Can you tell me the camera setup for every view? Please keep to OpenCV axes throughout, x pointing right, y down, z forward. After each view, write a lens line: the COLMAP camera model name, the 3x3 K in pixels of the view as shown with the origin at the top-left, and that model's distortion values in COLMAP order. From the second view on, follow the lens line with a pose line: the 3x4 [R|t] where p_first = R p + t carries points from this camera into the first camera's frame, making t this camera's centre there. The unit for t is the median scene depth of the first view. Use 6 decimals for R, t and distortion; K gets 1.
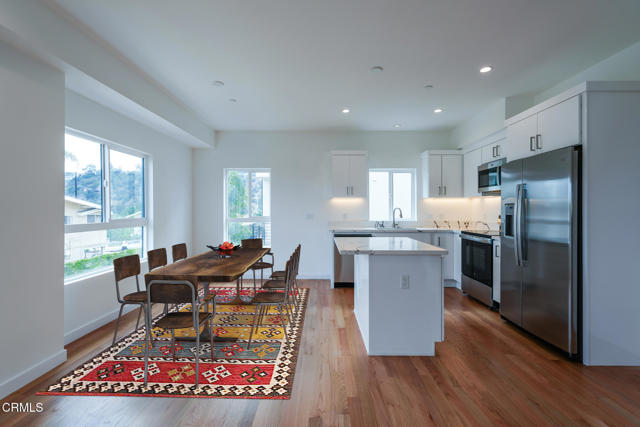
lens RADIAL K [[287.3, 0, 323.0], [0, 287.3, 210.7], [0, 0, 1]] dist [0.024951, -0.000067]
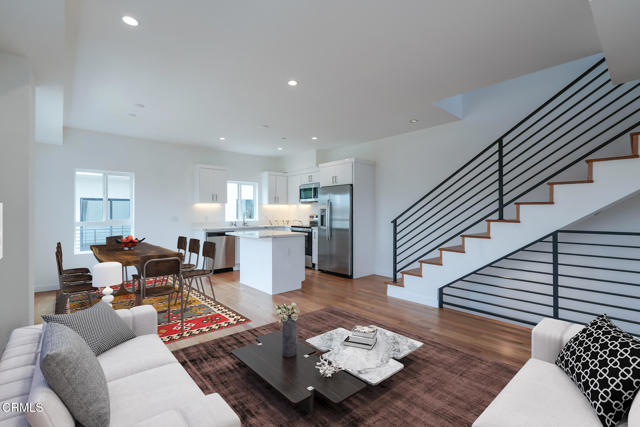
lens RADIAL K [[289.3, 0, 318.3], [0, 289.3, 216.0], [0, 0, 1]] dist [0.000164, -0.000009]
pose [[0.755689, -0.009914, 0.654856, -0.502554], [0.004998, 0.999944, 0.009371, 0.002115], [-0.654912, -0.003808, 0.755695, -0.334348]]
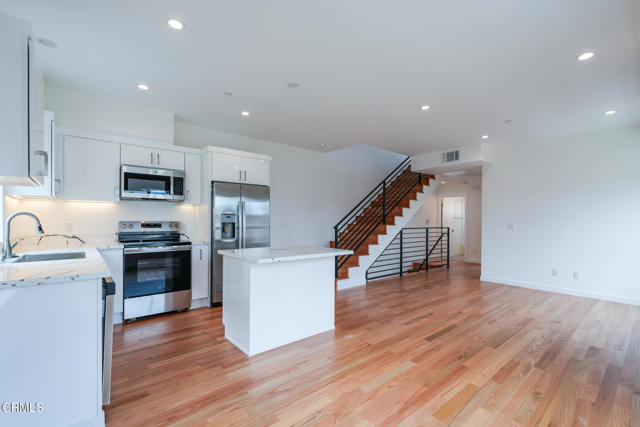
lens RADIAL K [[289.3, 0, 318.3], [0, 289.3, 216.0], [0, 0, 1]] dist [0.000164, -0.000009]
pose [[-0.650219, 0.001050, 0.759746, -0.509176], [-0.006066, 0.999960, -0.006573, -0.007752], [-0.759722, -0.008882, -0.650187, 1.233527]]
